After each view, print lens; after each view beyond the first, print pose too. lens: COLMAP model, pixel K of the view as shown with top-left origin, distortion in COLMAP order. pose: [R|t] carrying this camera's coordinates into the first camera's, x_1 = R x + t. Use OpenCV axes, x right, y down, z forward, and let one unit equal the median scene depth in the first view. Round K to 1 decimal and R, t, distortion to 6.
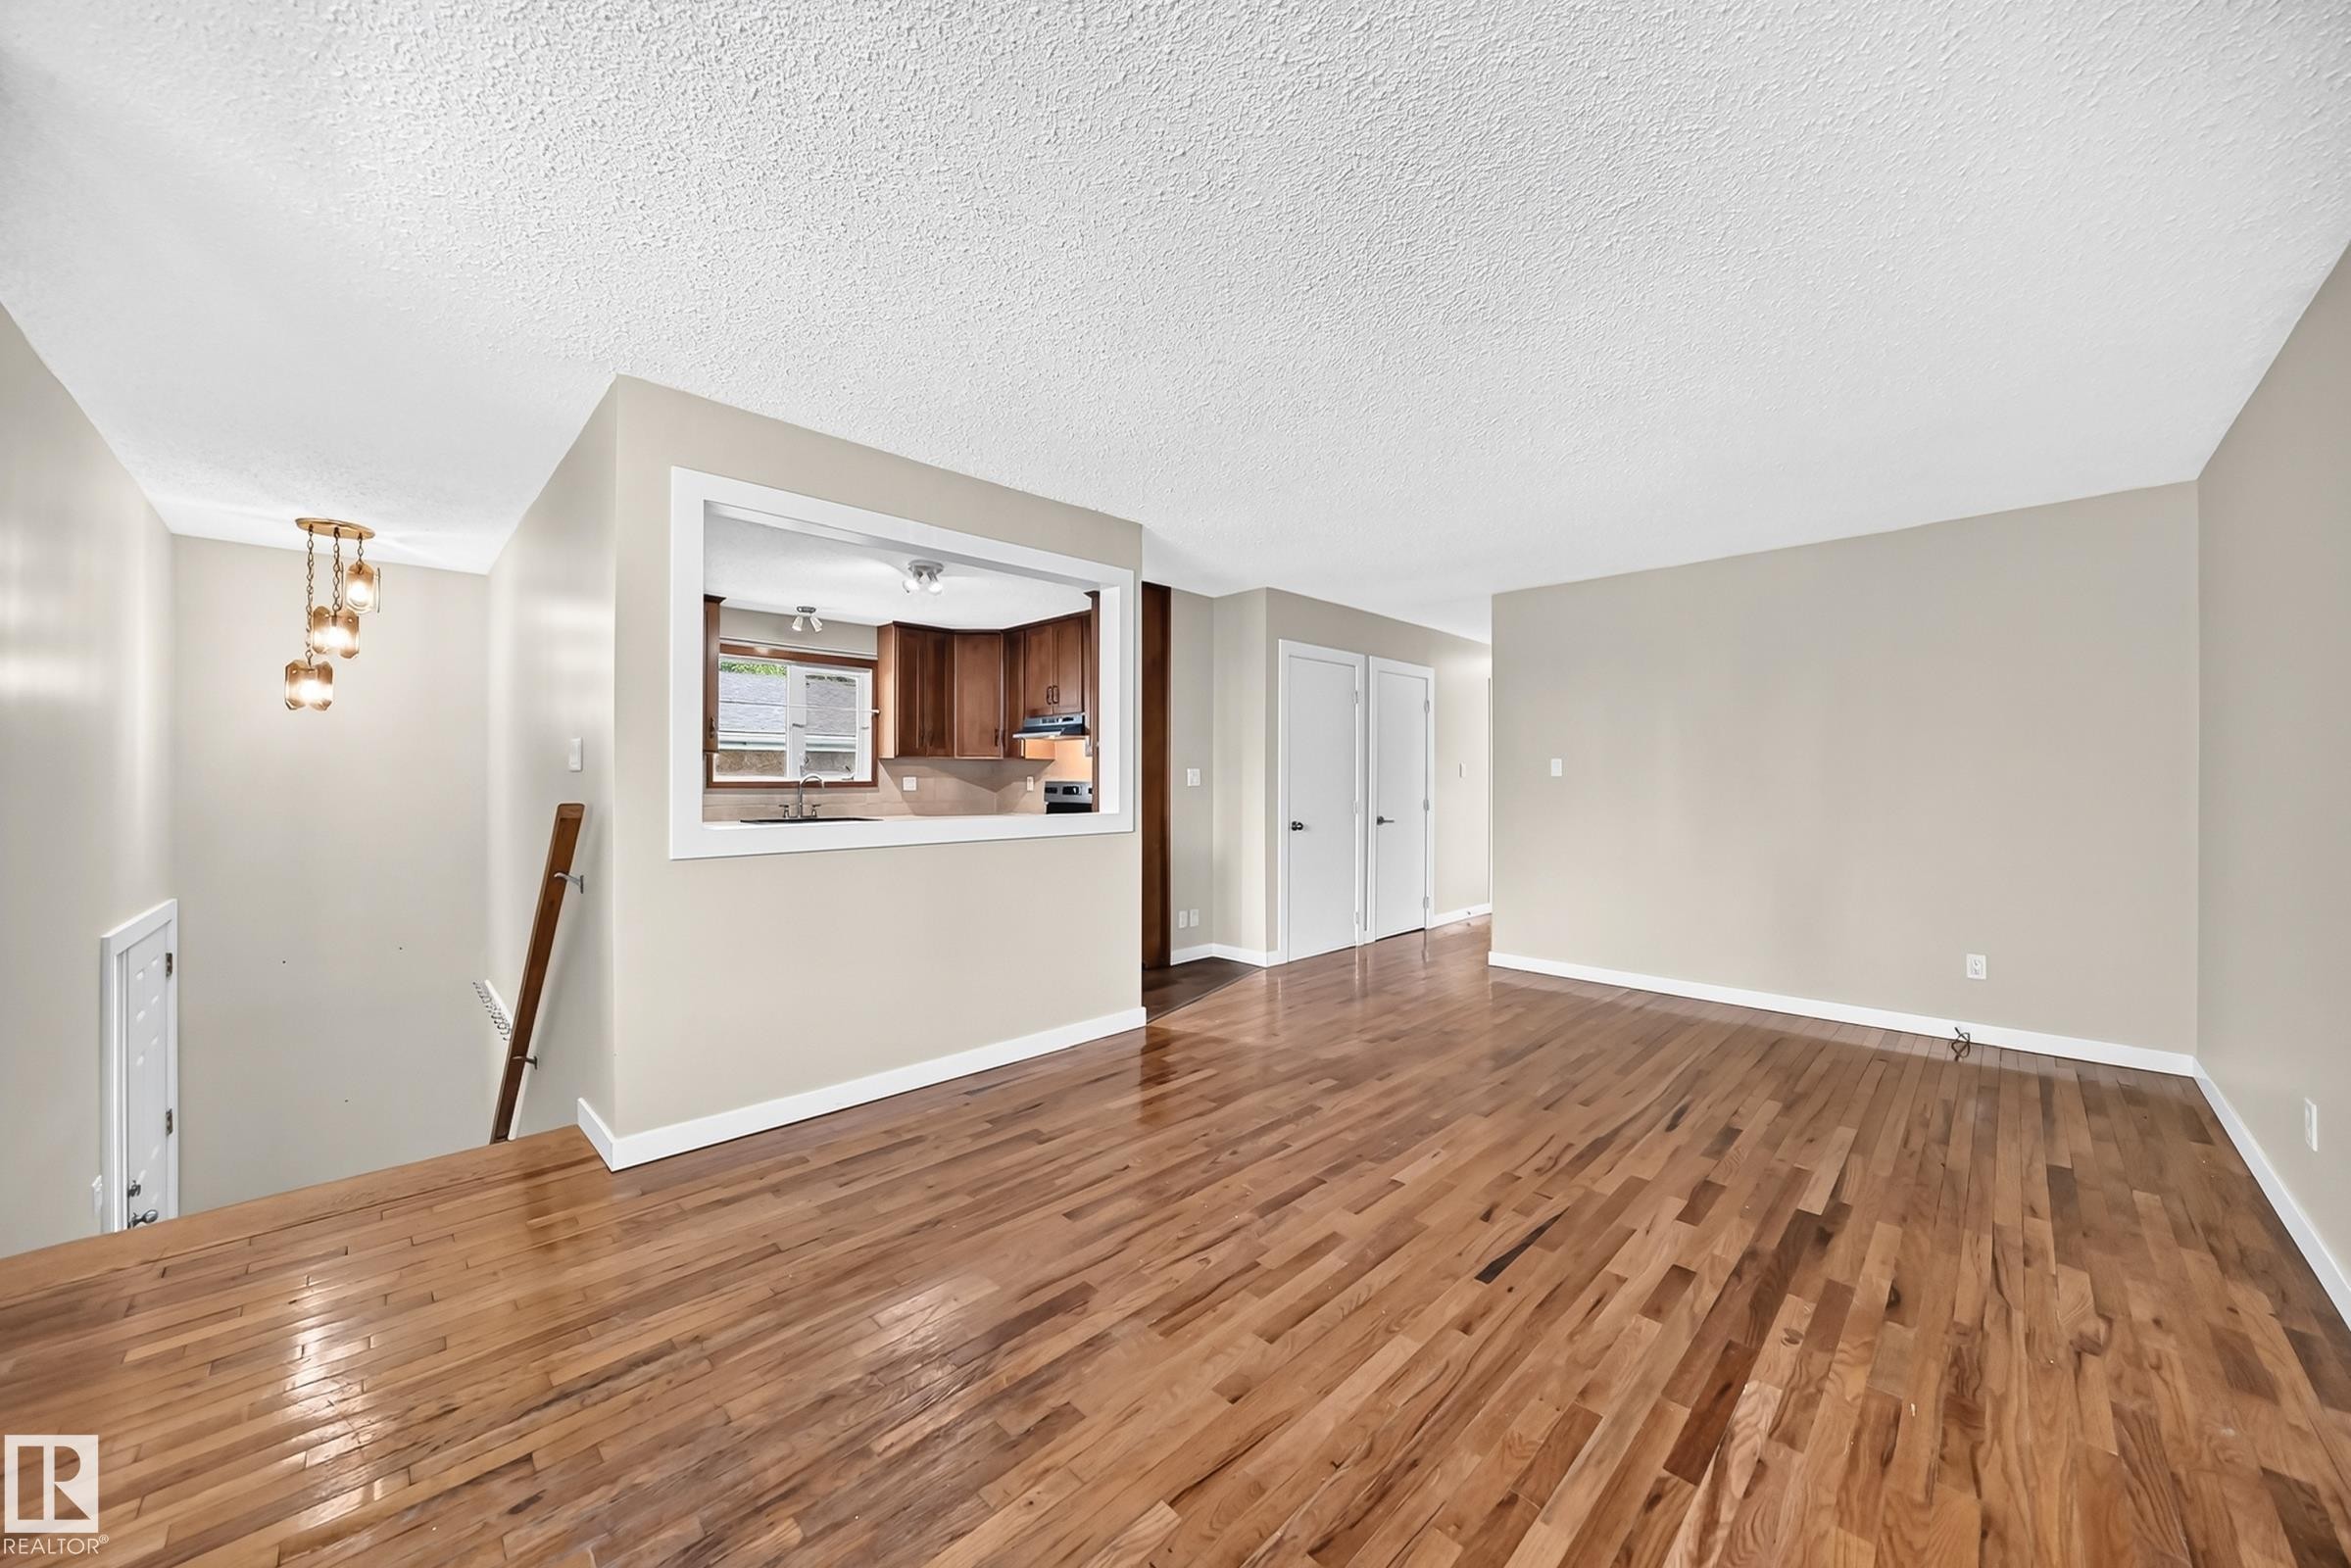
lens RADIAL K [[840.1, 0, 1172.0], [0, 840.1, 771.8], [0, 0, 1]] dist [-0.019212, 0.003024]
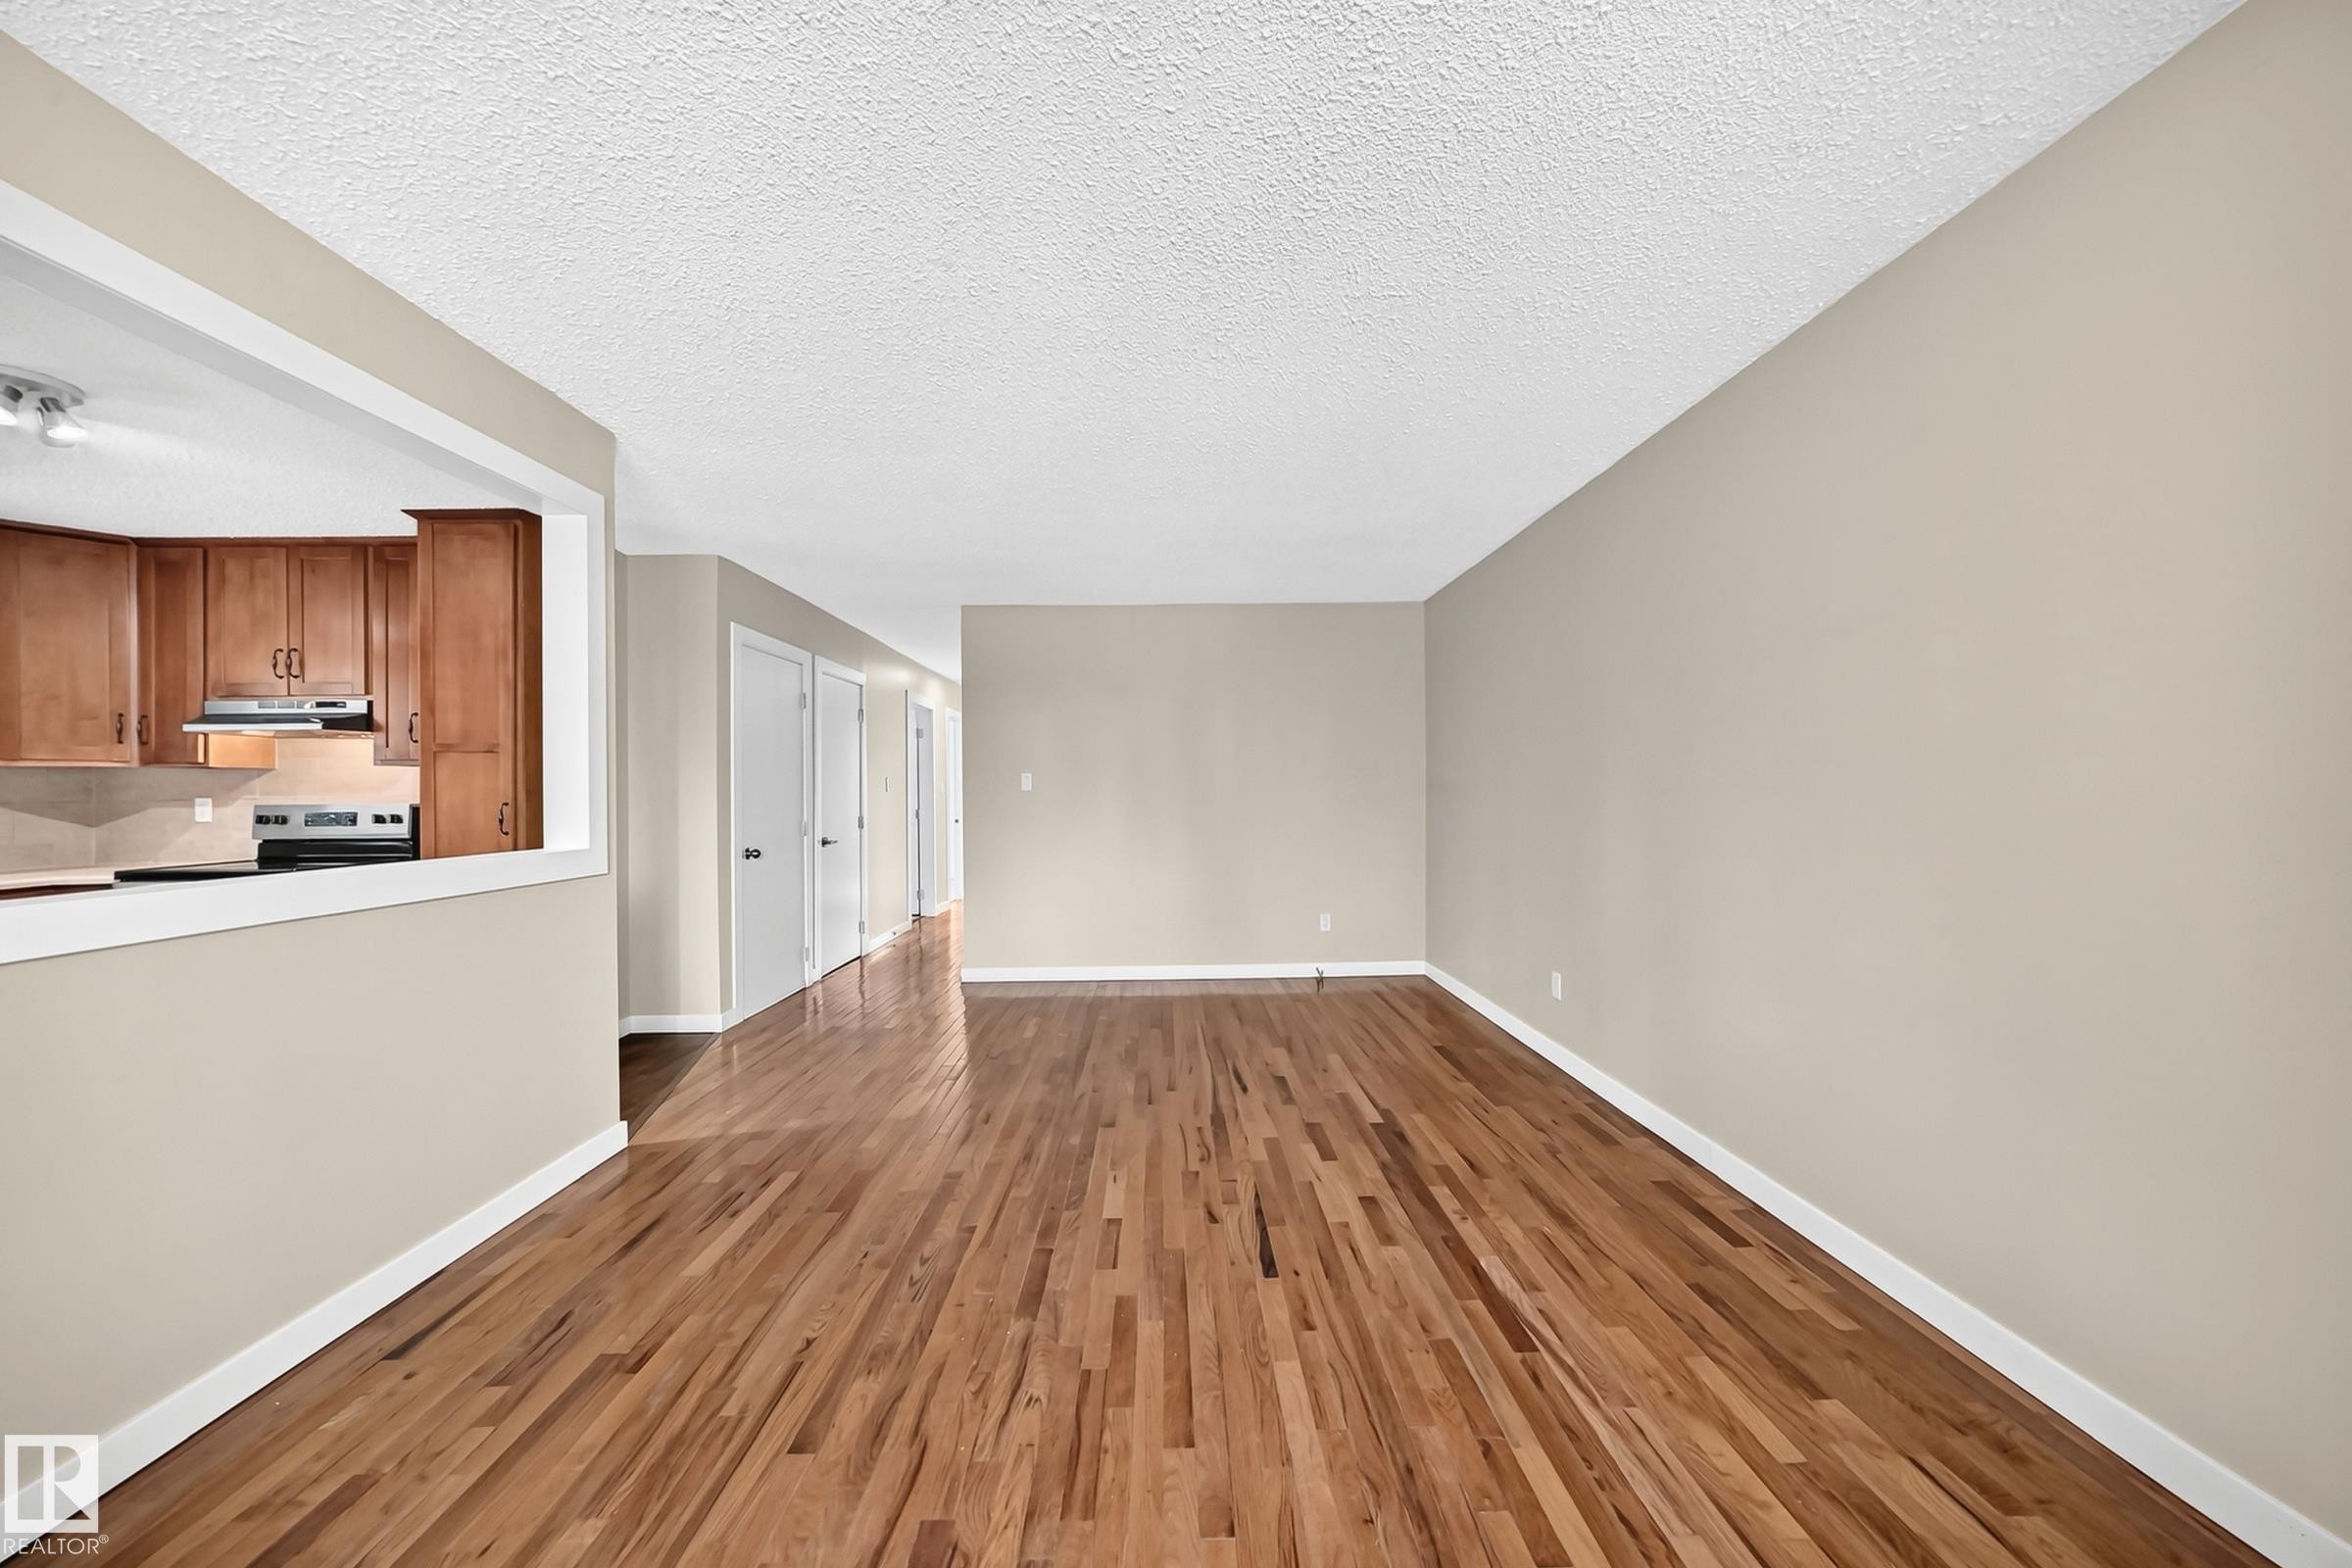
lens RADIAL K [[840.5, 0, 1184.6], [0, 840.5, 793.8], [0, 0, 1]] dist [-0.019212, 0.003024]
pose [[0.682889, -0.008717, 0.730470, -0.364939], [0.004106, 0.999959, 0.008095, 0.004147], [-0.730511, -0.002529, 0.682897, 0.303351]]
